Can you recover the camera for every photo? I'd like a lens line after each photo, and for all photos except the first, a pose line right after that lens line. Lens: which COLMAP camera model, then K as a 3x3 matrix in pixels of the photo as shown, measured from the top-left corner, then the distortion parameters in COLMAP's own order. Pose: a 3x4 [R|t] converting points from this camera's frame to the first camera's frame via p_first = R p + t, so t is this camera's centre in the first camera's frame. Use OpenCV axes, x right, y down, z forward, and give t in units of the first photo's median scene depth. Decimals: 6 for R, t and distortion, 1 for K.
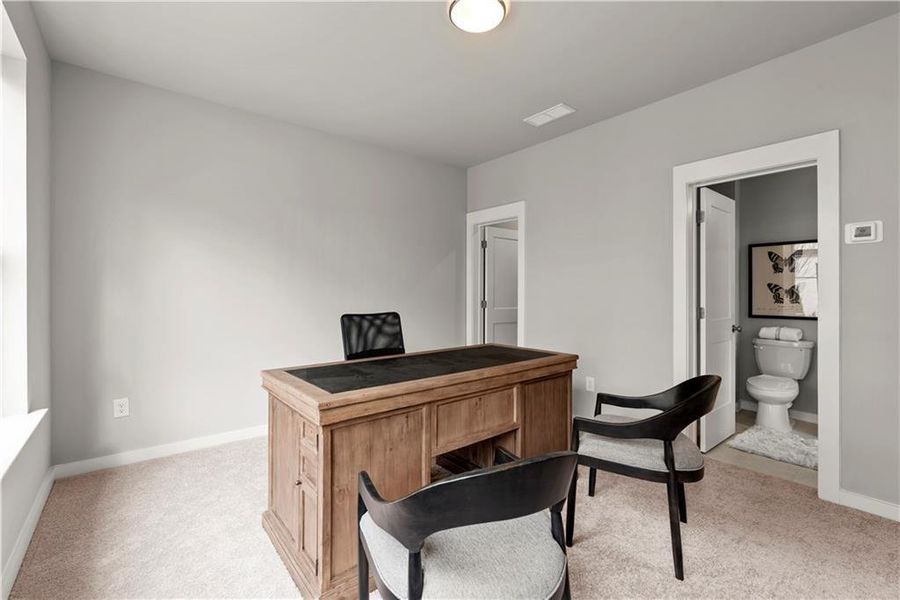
lens RADIAL K [[393.0, 0, 450.1], [0, 393.0, 294.2], [0, 0, 1]] dist [0.000159, -0.000111]
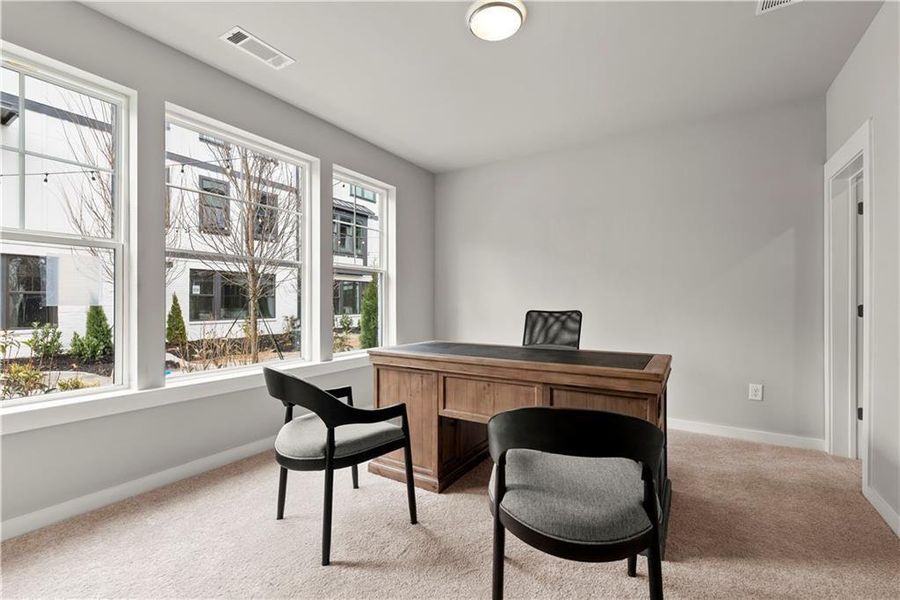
lens RADIAL K [[393.0, 0, 450.1], [0, 393.0, 294.2], [0, 0, 1]] dist [0.000159, -0.000111]
pose [[0.320652, -0.018939, -0.947008, 0.986824], [-0.002226, 0.999782, -0.020749, 0.038798], [0.947194, 0.008761, 0.320540, 0.515159]]
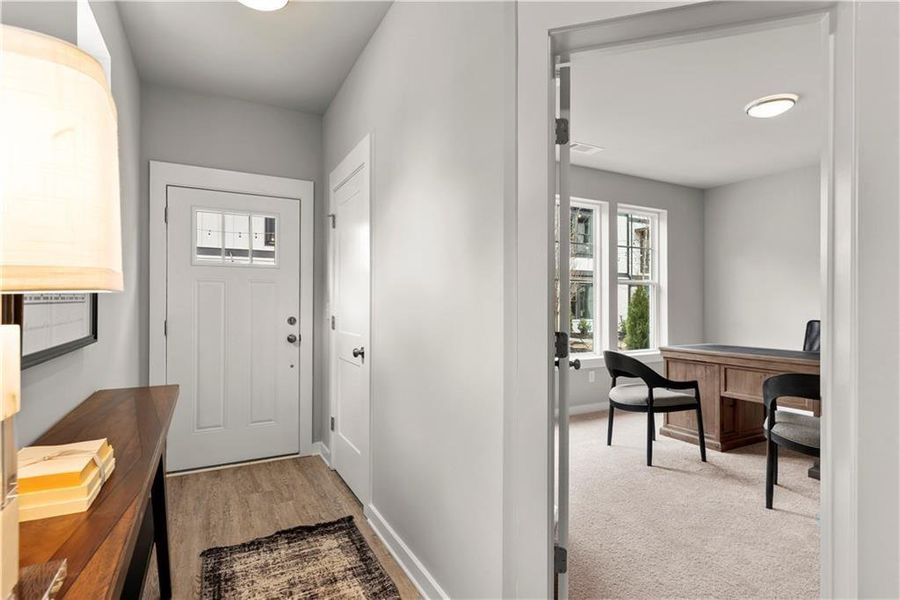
lens RADIAL K [[444.5, 0, 450.0], [0, 444.5, 300.0], [0, 0, 1]] dist [0.000014, -0.000172]
pose [[-0.200239, -0.009025, -0.979706, 1.784718], [0.000504, 0.999956, -0.009314, 0.003851], [0.979747, -0.002359, -0.200226, 0.176288]]
